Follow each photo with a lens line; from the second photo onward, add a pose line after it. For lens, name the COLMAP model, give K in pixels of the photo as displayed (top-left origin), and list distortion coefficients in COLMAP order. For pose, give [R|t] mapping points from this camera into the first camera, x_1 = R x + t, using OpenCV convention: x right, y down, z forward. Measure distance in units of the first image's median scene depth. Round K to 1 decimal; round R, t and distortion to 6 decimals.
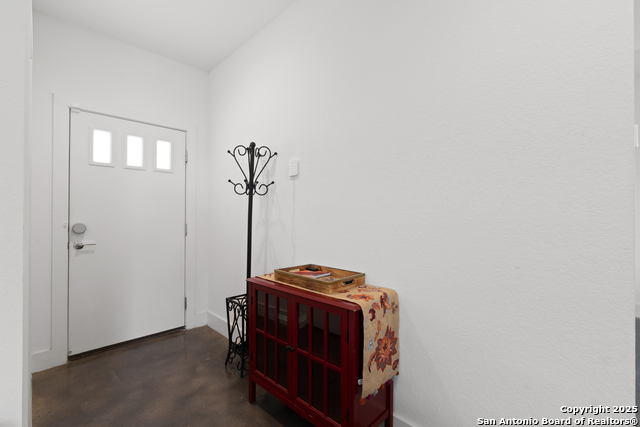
lens RADIAL K [[286.1, 0, 320.4], [0, 286.1, 213.0], [0, 0, 1]] dist [-0.001453, 0.000743]
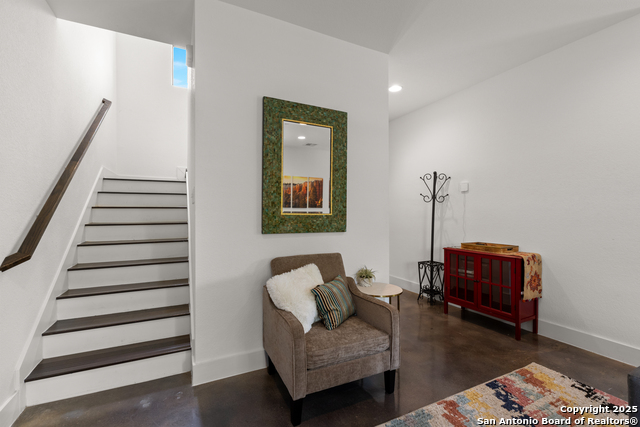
lens RADIAL K [[286.1, 0, 320.7], [0, 286.1, 214.9], [0, 0, 1]] dist [-0.001453, 0.000743]
pose [[0.951892, 0.001981, -0.306428, -0.511747], [0.000052, 0.999978, 0.006626, 0.000749], [0.306435, -0.006323, 0.951871, -1.183439]]
